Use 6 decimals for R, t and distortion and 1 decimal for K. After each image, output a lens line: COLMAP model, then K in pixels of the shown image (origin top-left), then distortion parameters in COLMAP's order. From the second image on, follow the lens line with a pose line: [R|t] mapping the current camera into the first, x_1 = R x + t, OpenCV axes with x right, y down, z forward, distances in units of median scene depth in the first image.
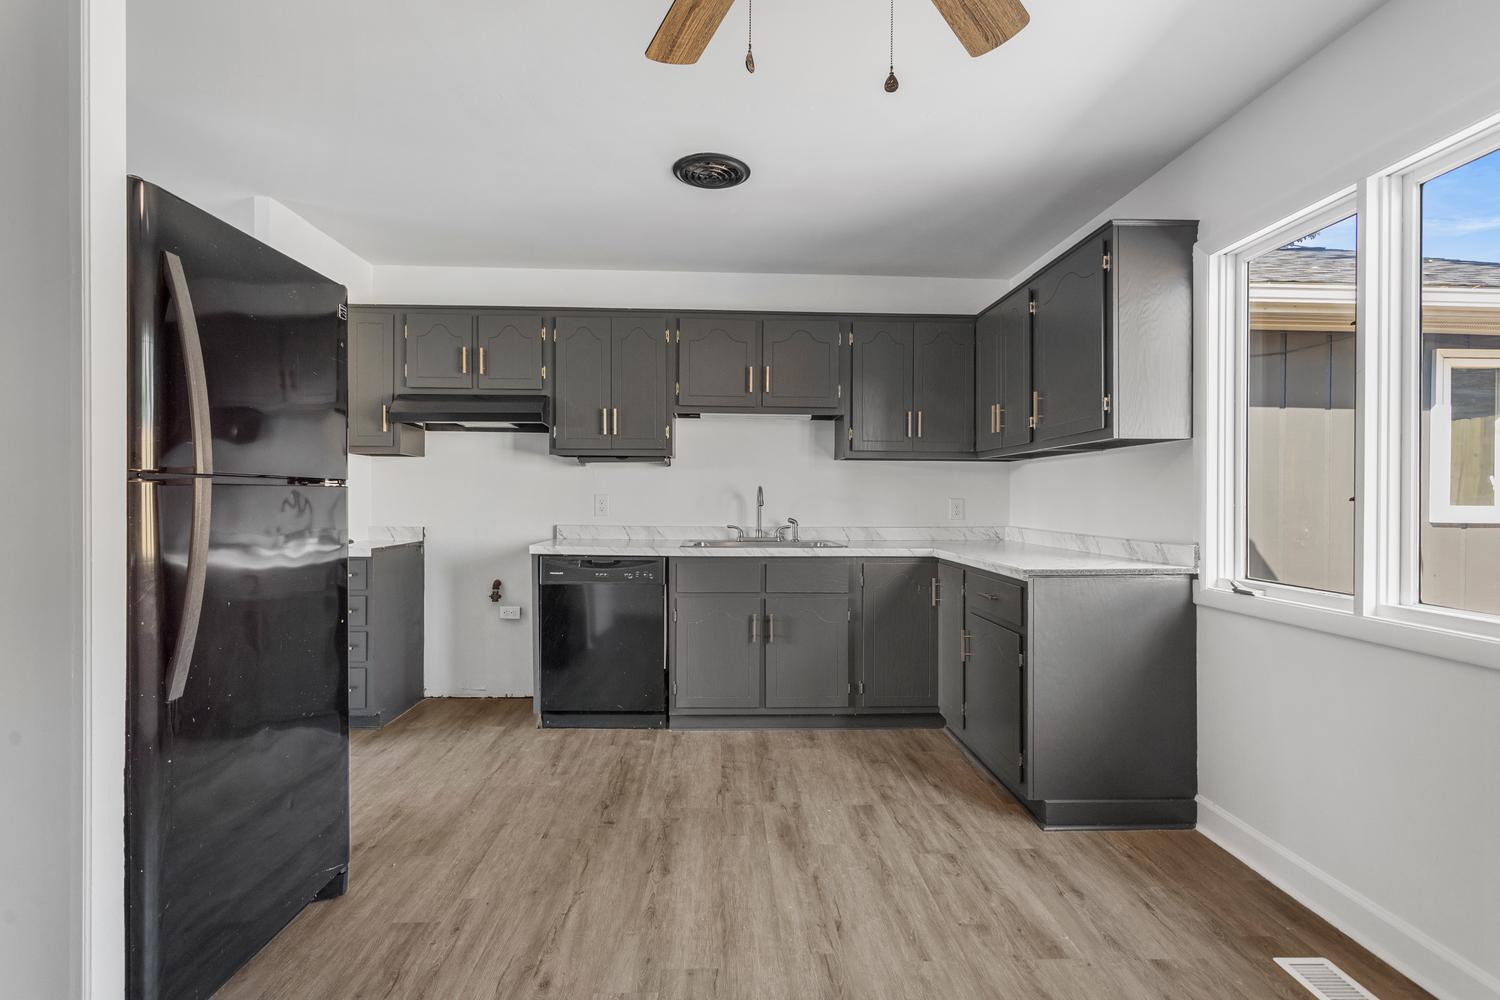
lens RADIAL K [[720.0, 0, 751.9], [0, 720.0, 493.6], [0, 0, 1]] dist [0.004382, -0.000648]
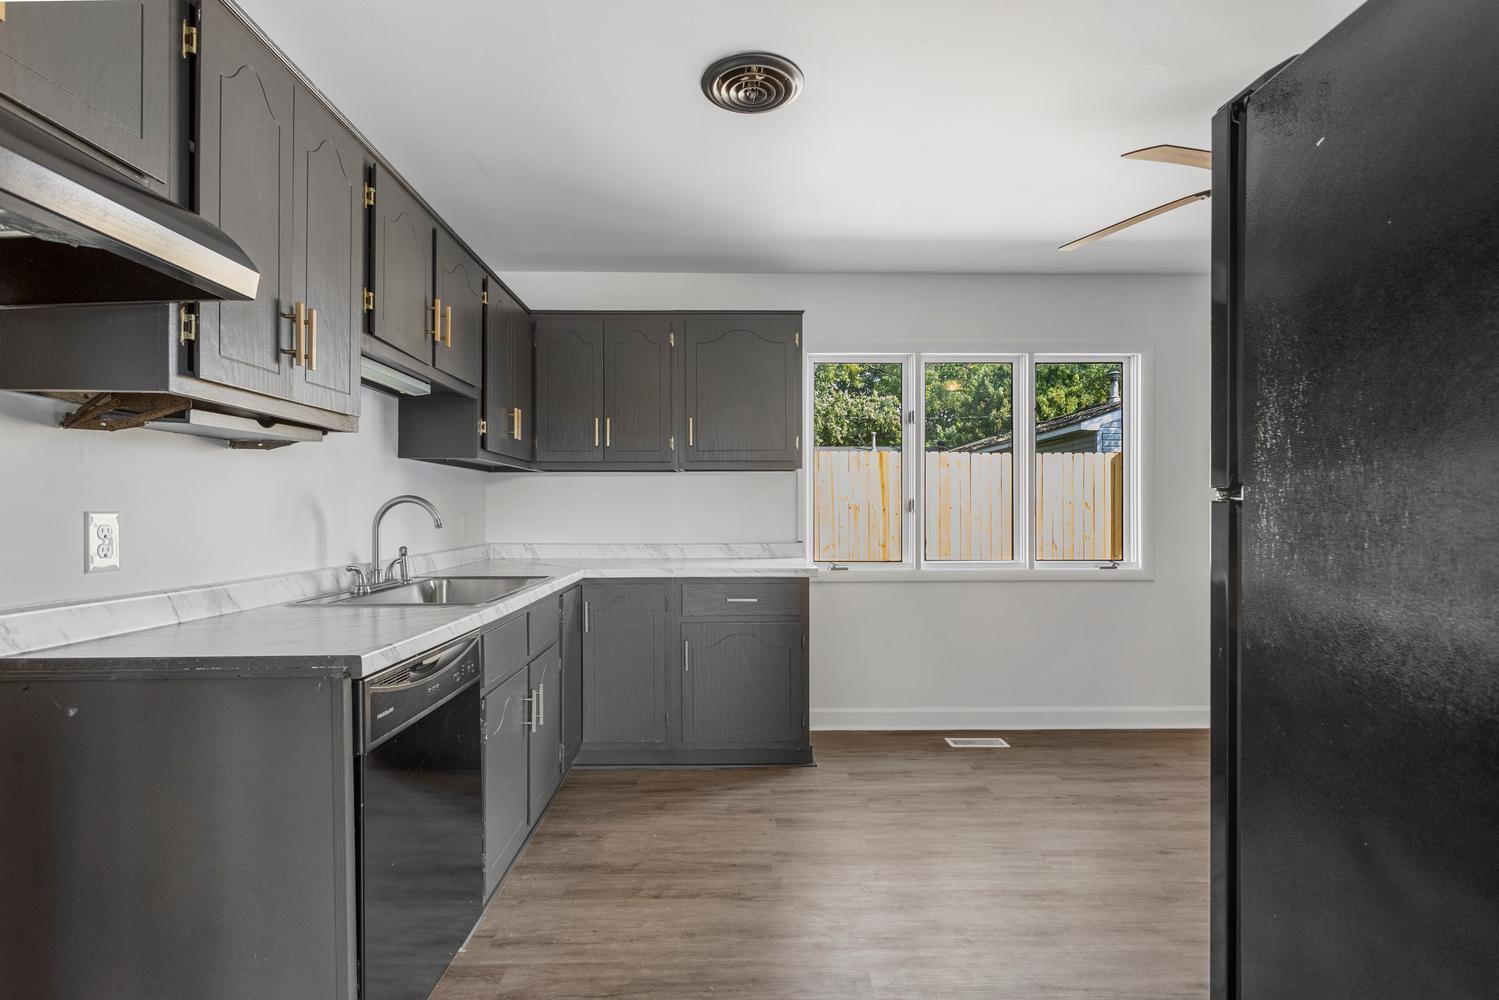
lens RADIAL K [[719.5, 0, 748.3], [0, 719.5, 502.4], [0, 0, 1]] dist [0.004382, -0.000648]
pose [[0.046290, -0.012057, 0.998855, -0.789153], [-0.005715, 0.999908, 0.012334, -0.028342], [-0.998912, -0.006279, 0.046216, 0.918393]]
